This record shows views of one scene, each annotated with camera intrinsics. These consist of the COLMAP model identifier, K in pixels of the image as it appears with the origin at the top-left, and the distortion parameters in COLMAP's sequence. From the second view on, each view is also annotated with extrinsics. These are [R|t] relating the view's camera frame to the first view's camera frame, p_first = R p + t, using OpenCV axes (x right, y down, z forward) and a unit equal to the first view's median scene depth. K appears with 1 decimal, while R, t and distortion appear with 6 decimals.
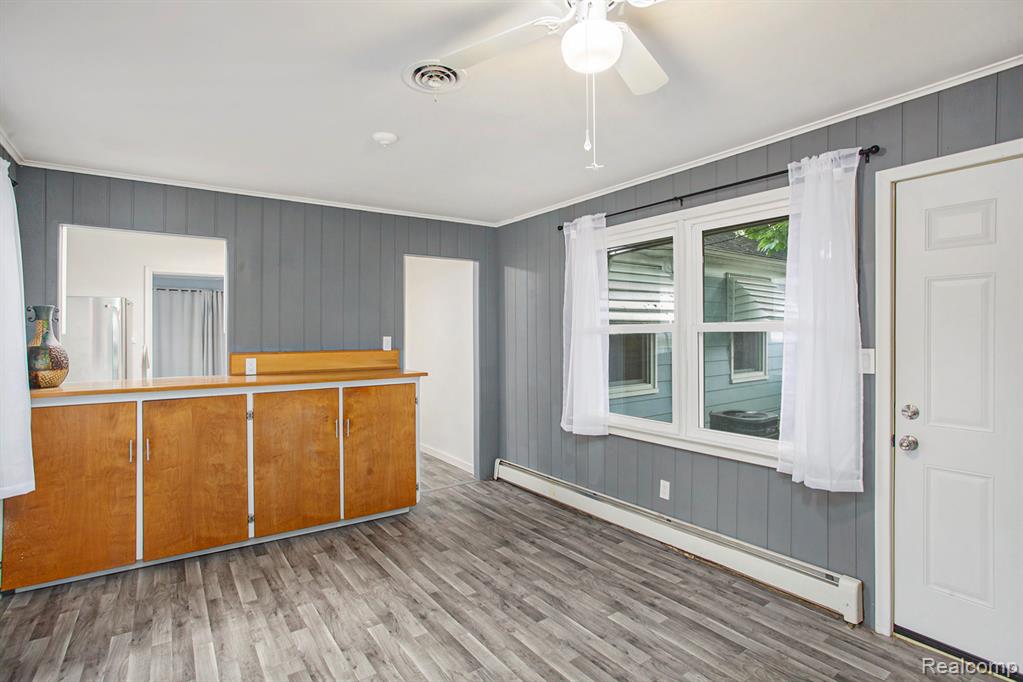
lens RADIAL K [[510.2, 0, 507.5], [0, 510.2, 322.6], [0, 0, 1]] dist [-0.056820, 0.025222]
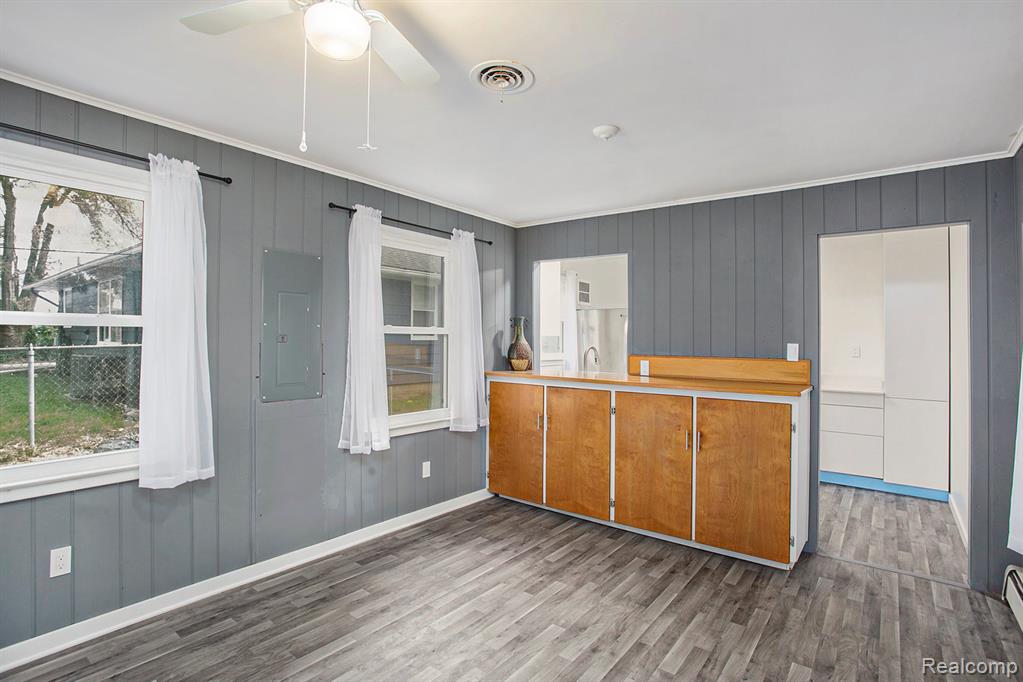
lens RADIAL K [[510.2, 0, 506.3], [0, 510.2, 326.8], [0, 0, 1]] dist [-0.056820, 0.025222]
pose [[0.299743, -0.008855, -0.953979, 0.491345], [0.002457, 0.999961, -0.008510, 0.008859], [0.954017, 0.000207, 0.299753, 0.438065]]
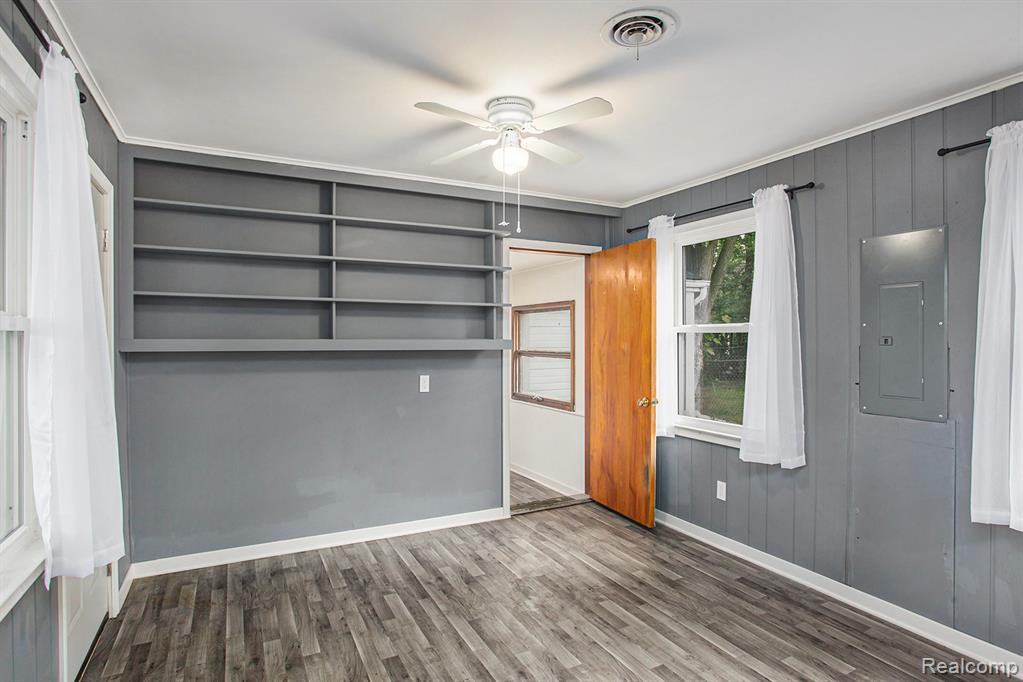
lens RADIAL K [[559.3, 0, 510.8], [0, 559.3, 336.4], [0, 0, 1]] dist [-0.021631, -0.000958]
pose [[-0.989002, 0.008800, 0.147641, -0.400337], [0.005048, 0.999655, -0.025769, 0.047957], [-0.147816, -0.024740, -0.988705, 1.716597]]
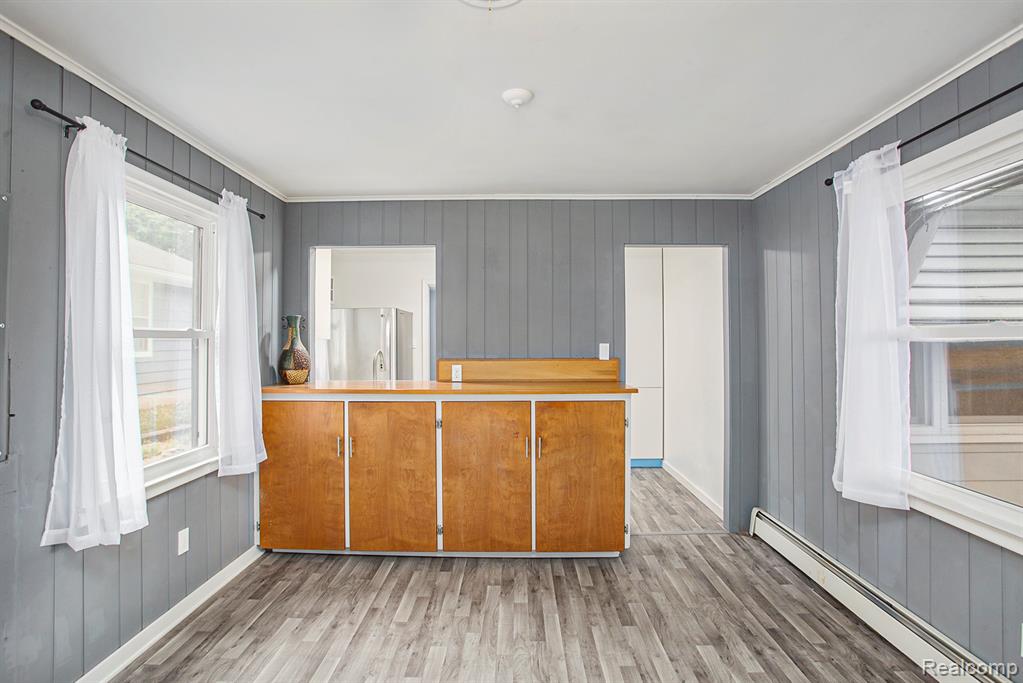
lens RADIAL K [[510.2, 0, 511.4], [0, 510.2, 325.0], [0, 0, 1]] dist [-0.056820, 0.025222]
pose [[0.814271, -0.014445, -0.580305, 0.174693], [0.008285, 0.999878, -0.013264, 0.008238], [0.580426, 0.005993, 0.814291, 0.279661]]
